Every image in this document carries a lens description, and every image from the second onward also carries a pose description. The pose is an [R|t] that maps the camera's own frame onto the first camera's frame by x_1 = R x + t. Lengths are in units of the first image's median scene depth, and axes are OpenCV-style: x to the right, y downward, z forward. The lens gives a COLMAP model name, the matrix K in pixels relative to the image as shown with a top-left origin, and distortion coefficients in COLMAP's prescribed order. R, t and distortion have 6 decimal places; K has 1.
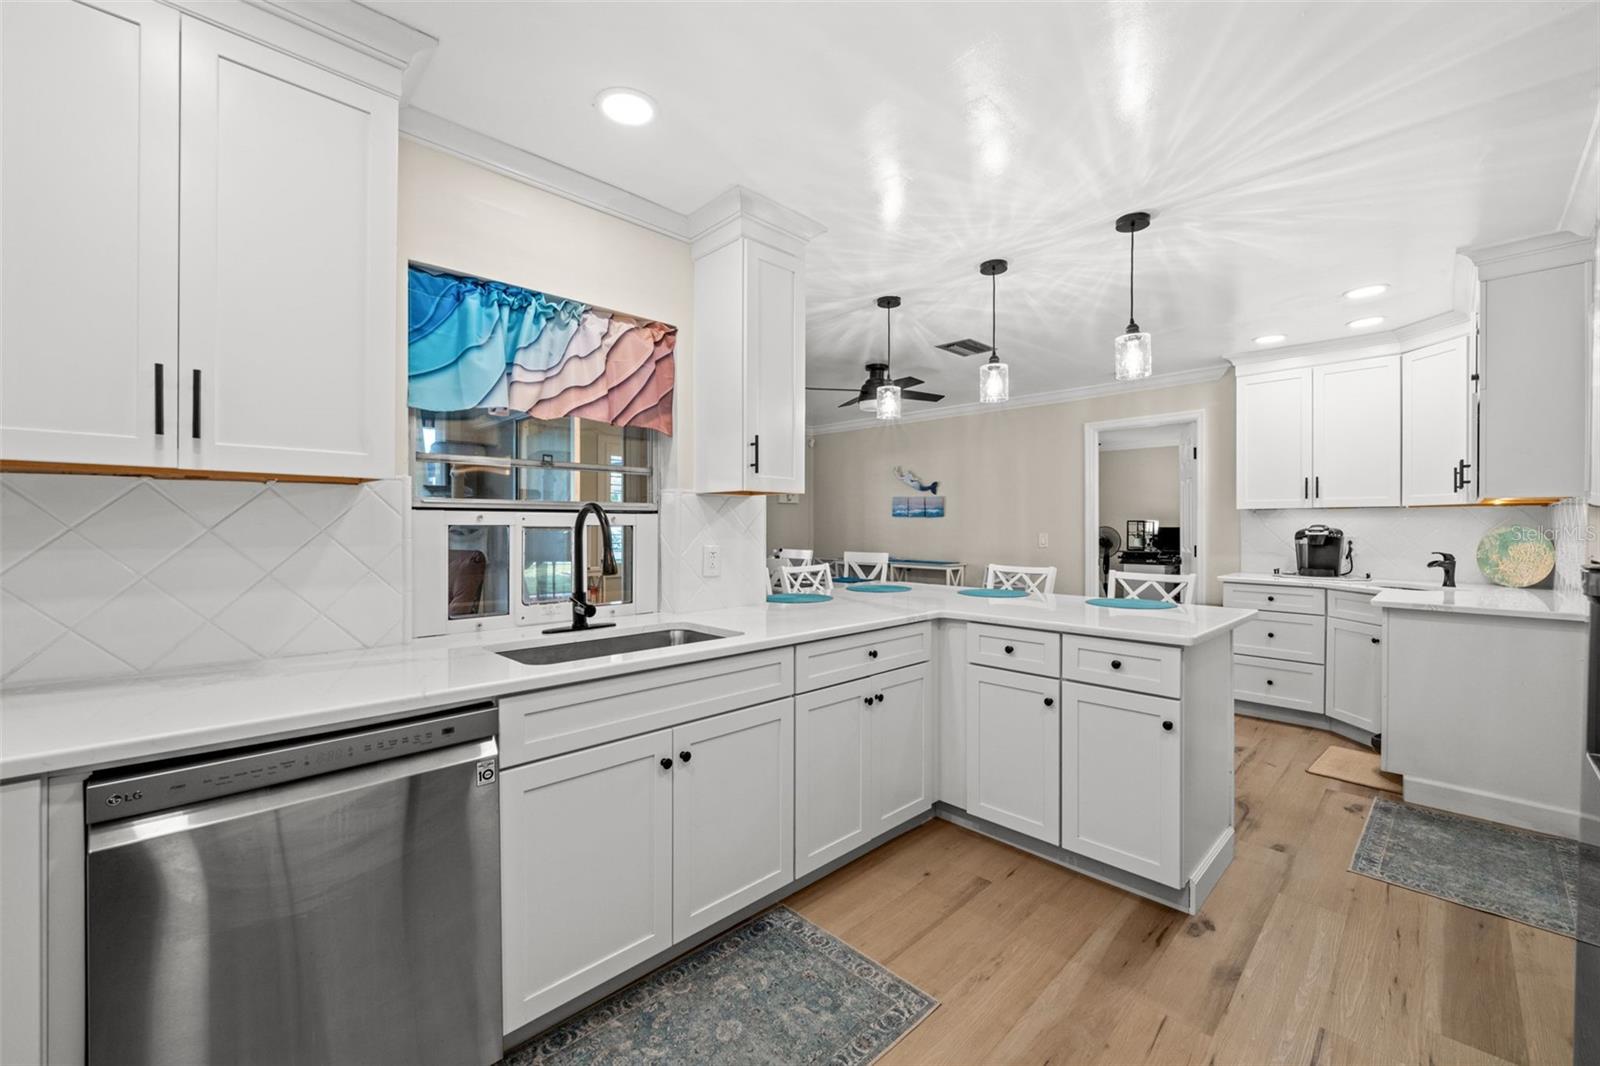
lens RADIAL K [[646.7, 0, 798.8], [0, 646.7, 528.2], [0, 0, 1]] dist [-0.007683, 0.000359]
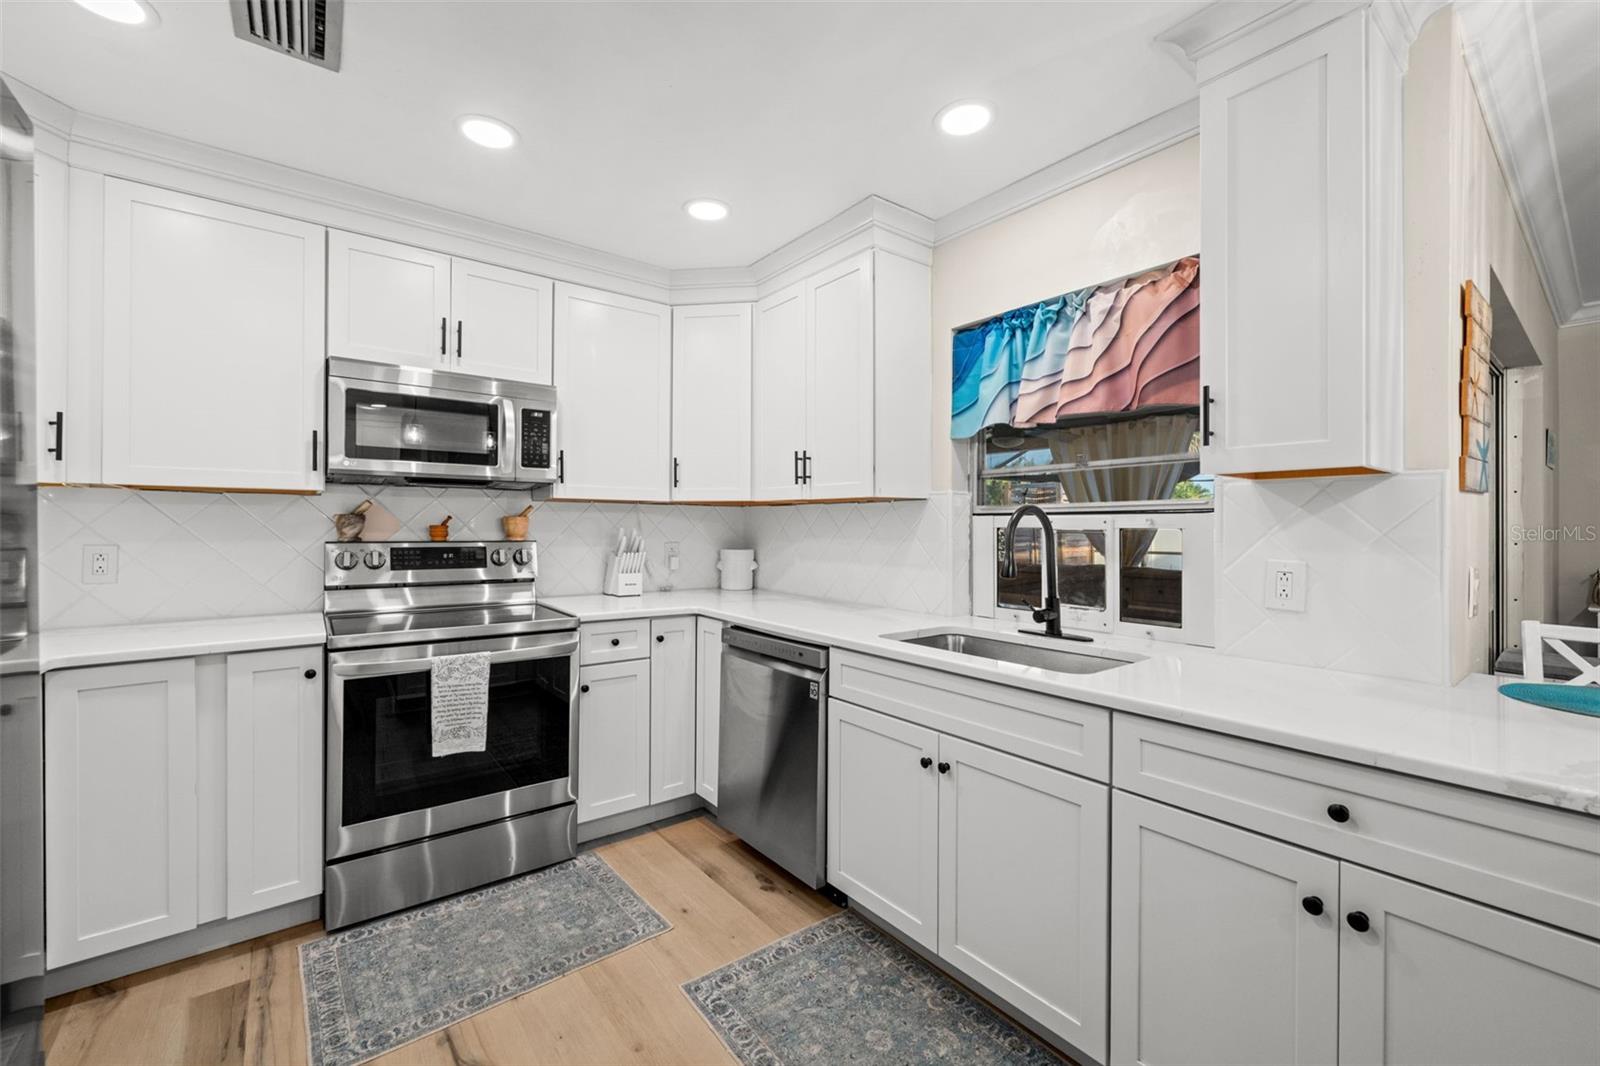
lens RADIAL K [[646.7, 0, 796.3], [0, 646.7, 528.4], [0, 0, 1]] dist [-0.007683, 0.000359]
pose [[-0.118054, -0.002418, -0.993004, 0.670823], [-0.011334, 0.999935, -0.001087, 0.000977], [0.992942, 0.011126, -0.118074, 0.745294]]
